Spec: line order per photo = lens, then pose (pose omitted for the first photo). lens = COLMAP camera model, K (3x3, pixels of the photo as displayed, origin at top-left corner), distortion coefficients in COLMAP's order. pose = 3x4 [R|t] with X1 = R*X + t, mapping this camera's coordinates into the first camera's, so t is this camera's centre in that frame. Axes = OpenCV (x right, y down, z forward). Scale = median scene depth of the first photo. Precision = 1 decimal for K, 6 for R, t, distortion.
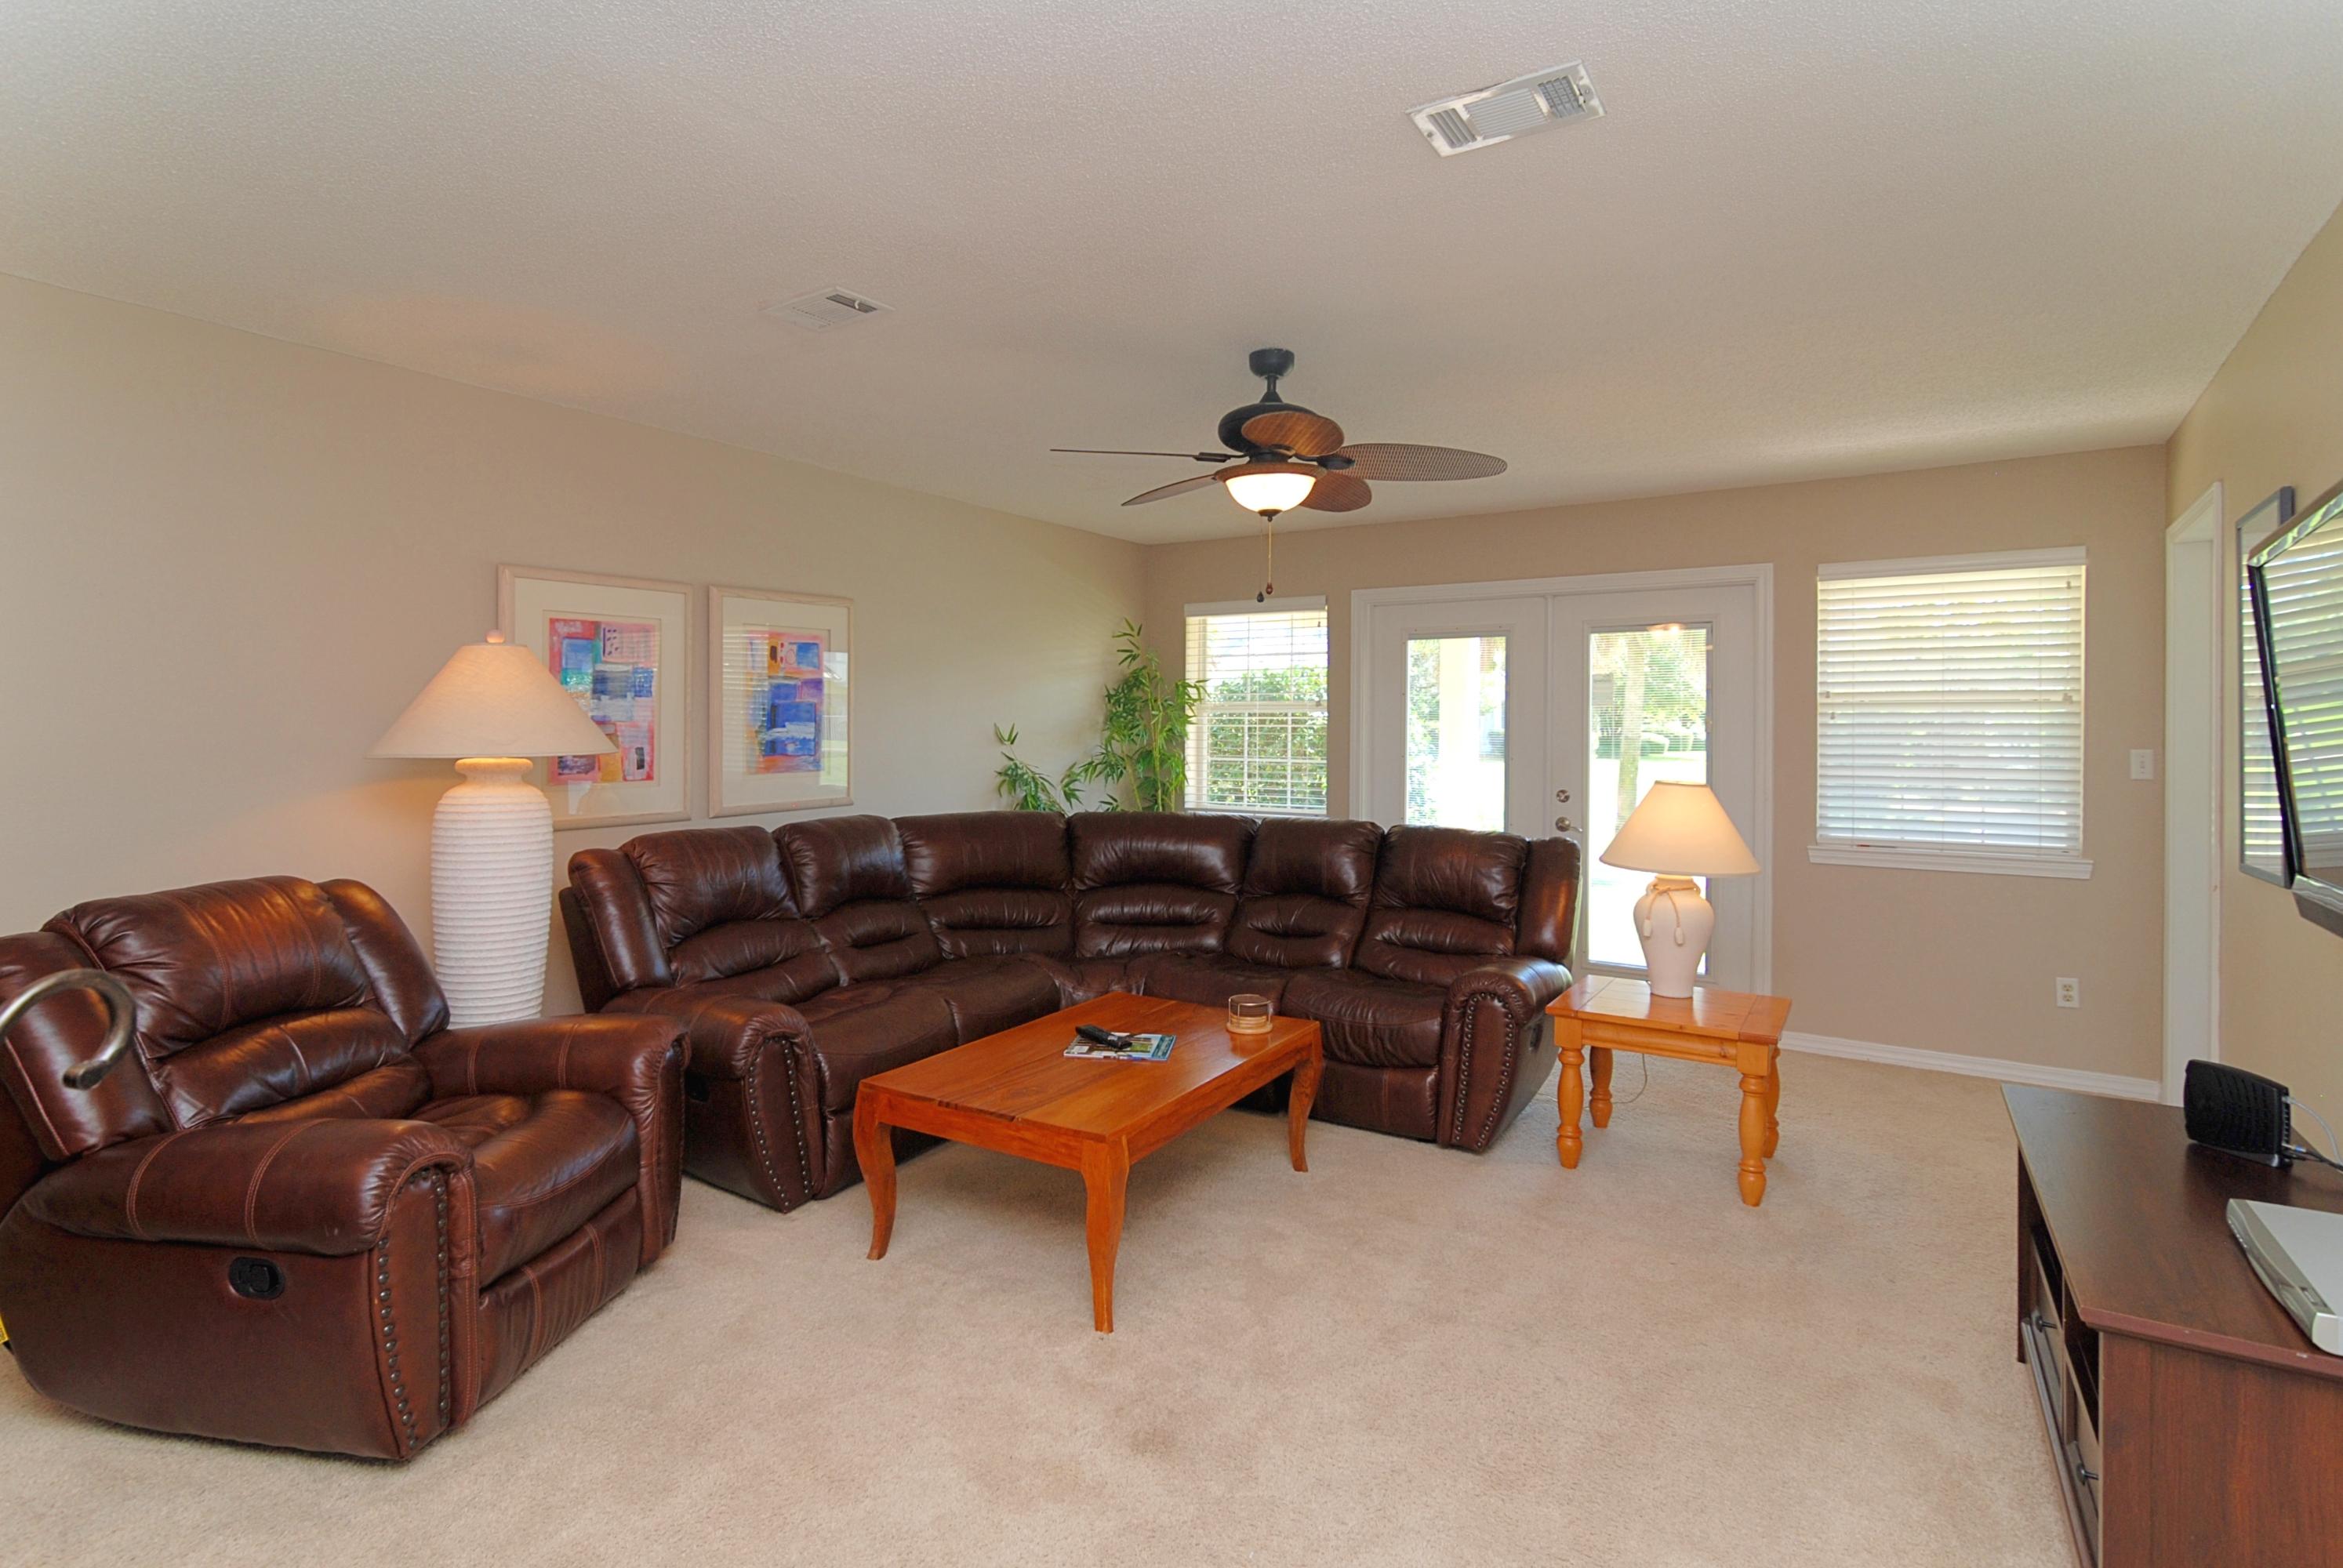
lens RADIAL K [[1160.6, 0, 1187.0], [0, 1160.6, 755.1], [0, 0, 1]] dist [0.005359, 0.003943]
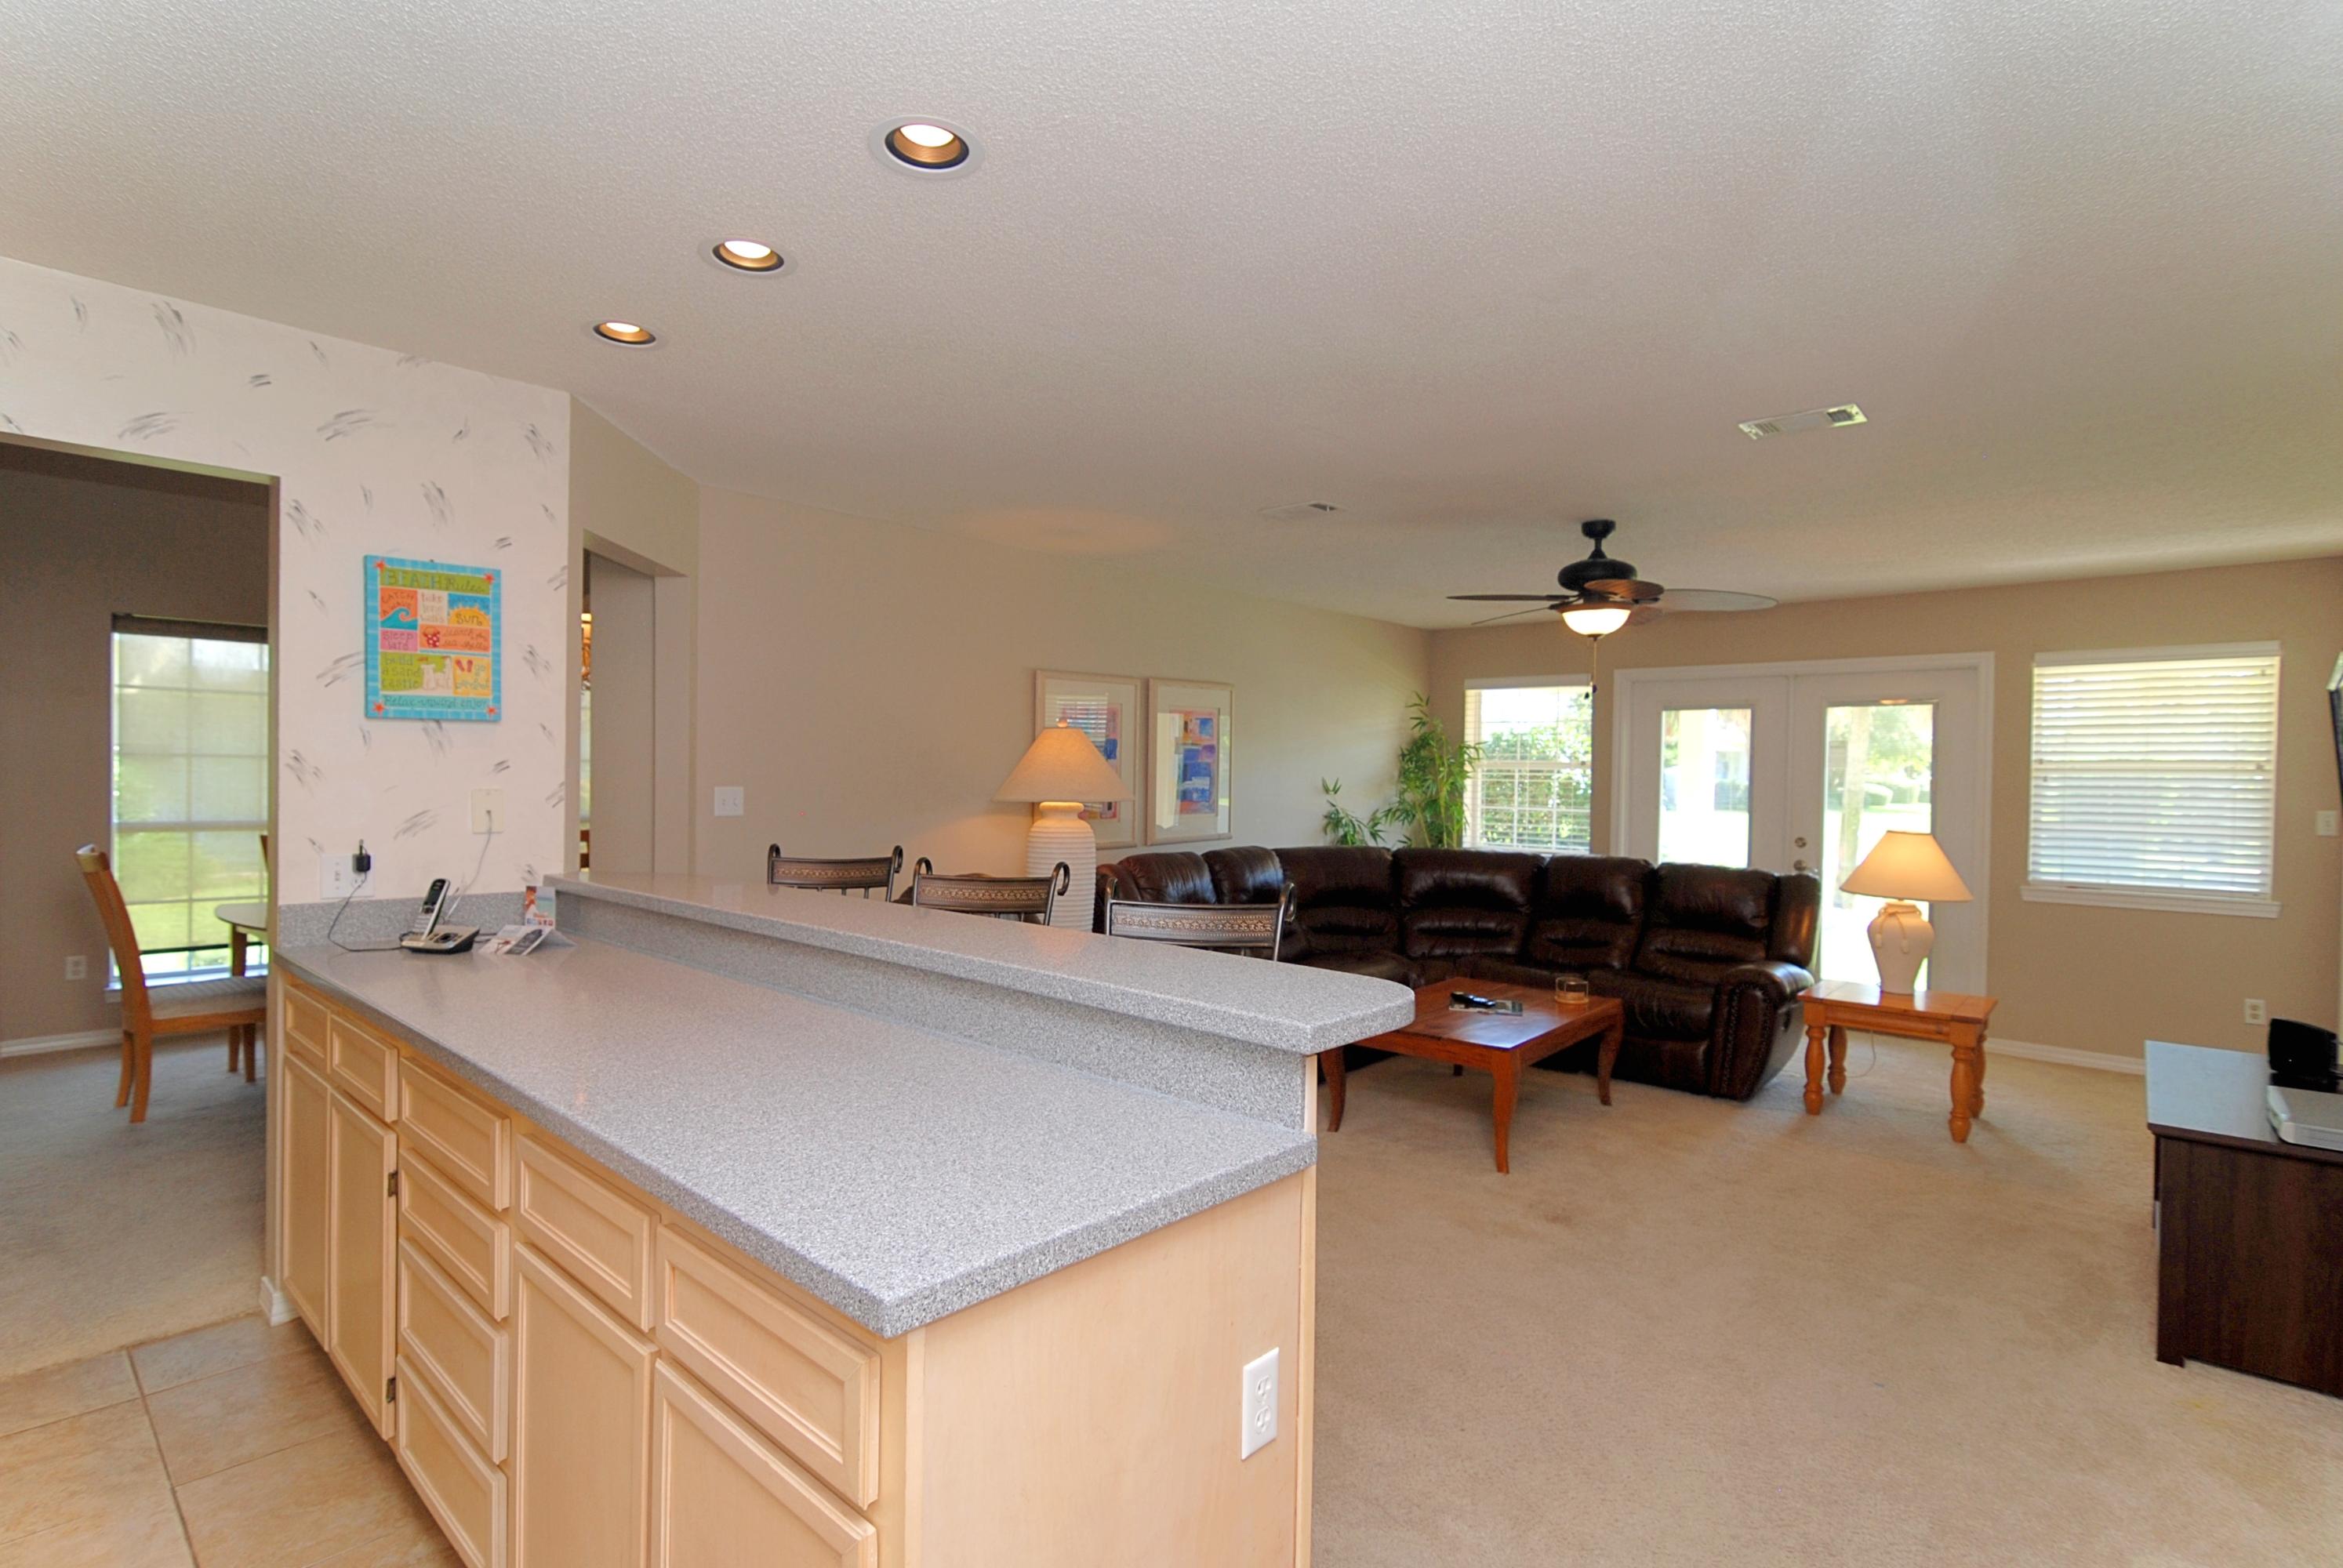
lens RADIAL K [[1160.6, 0, 1180.1], [0, 1160.6, 808.0], [0, 0, 1]] dist [0.005359, 0.003943]
pose [[0.987985, 0.013318, -0.153974, -0.157226], [-0.012067, 0.999886, 0.009056, -0.004117], [0.154077, -0.007089, 0.988033, -0.361018]]
